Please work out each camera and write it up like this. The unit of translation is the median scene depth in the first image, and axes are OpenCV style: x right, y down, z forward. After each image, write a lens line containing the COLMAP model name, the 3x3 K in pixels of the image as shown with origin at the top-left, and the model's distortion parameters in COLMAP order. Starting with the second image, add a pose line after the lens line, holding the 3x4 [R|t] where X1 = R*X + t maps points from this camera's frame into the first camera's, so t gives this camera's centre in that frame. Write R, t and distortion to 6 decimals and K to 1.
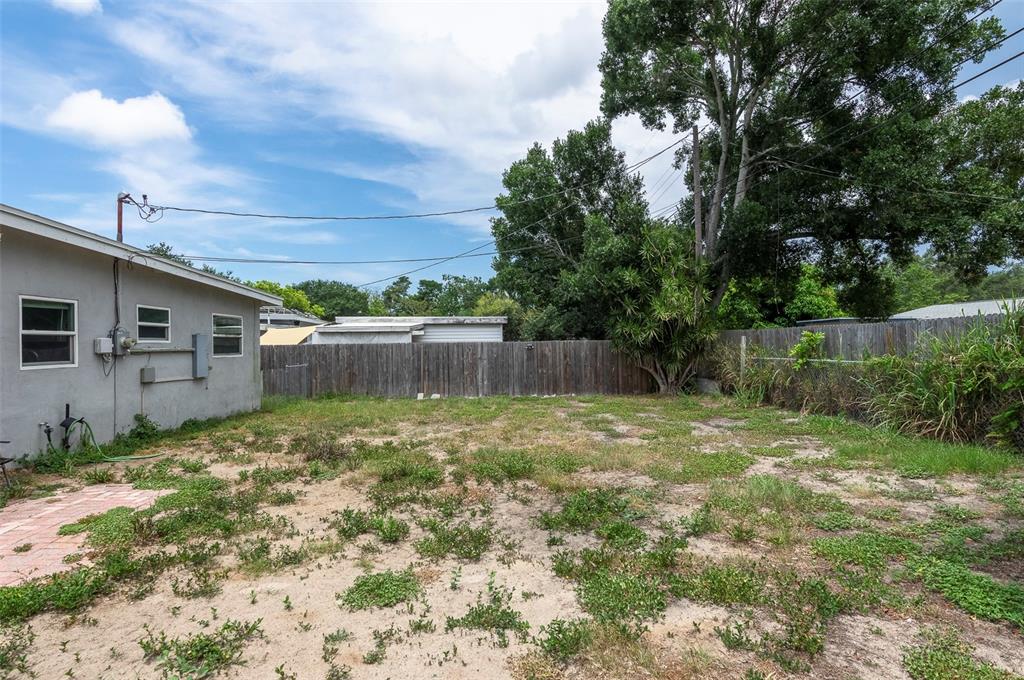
lens RADIAL K [[520.9, 0, 518.0], [0, 520.9, 342.7], [0, 0, 1]] dist [-0.002207, -0.000217]
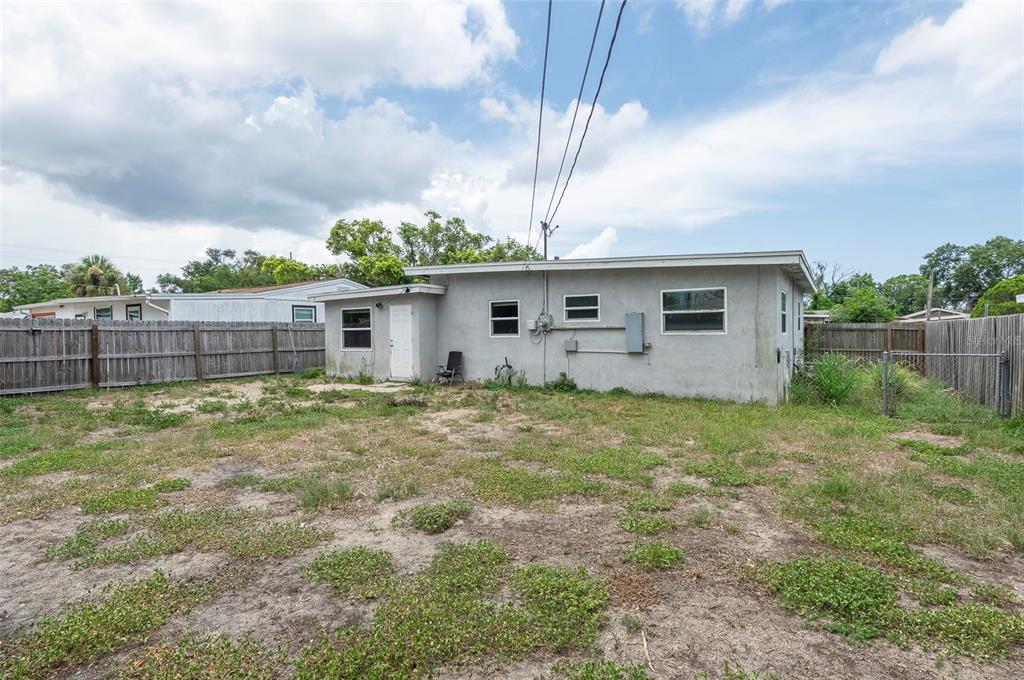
lens RADIAL K [[520.9, 0, 518.0], [0, 520.9, 342.7], [0, 0, 1]] dist [-0.002207, -0.000217]
pose [[-0.562302, 0.042971, -0.825815, 0.517451], [0.025458, 0.999075, 0.034653, 0.003092], [0.826540, -0.001538, -0.562875, 1.693321]]
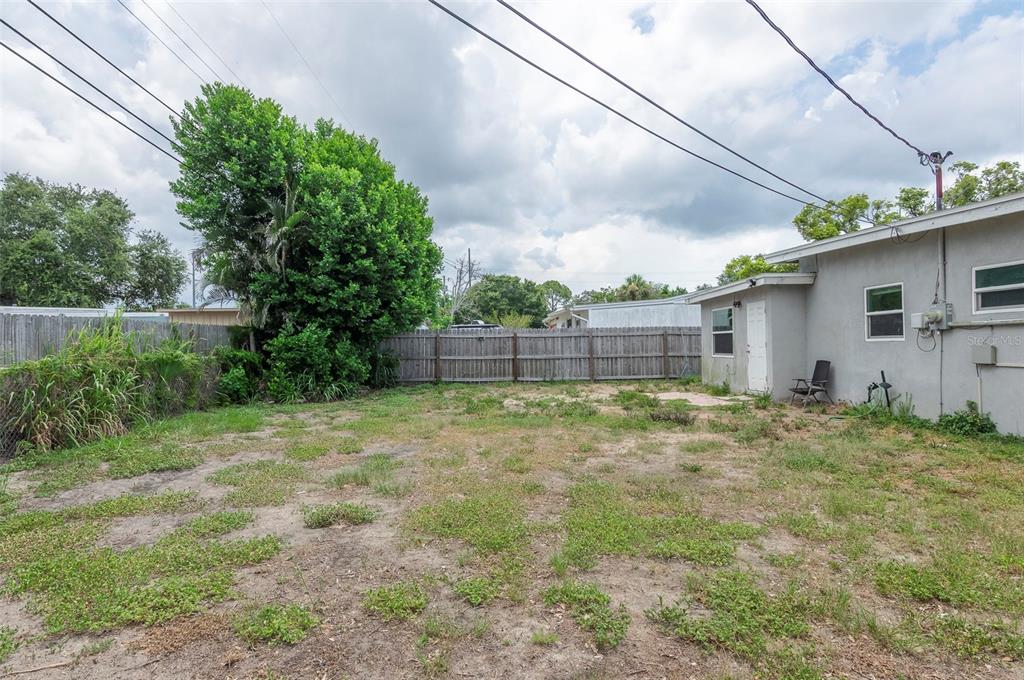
lens RADIAL K [[541.4, 0, 502.3], [0, 541.4, 342.9], [0, 0, 1]] dist [-0.000180, 0.001806]
pose [[-0.999024, 0.036116, 0.025436, -0.008596], [0.035906, 0.999318, -0.008663, 0.025834], [-0.025732, -0.007741, -0.999639, 1.868971]]
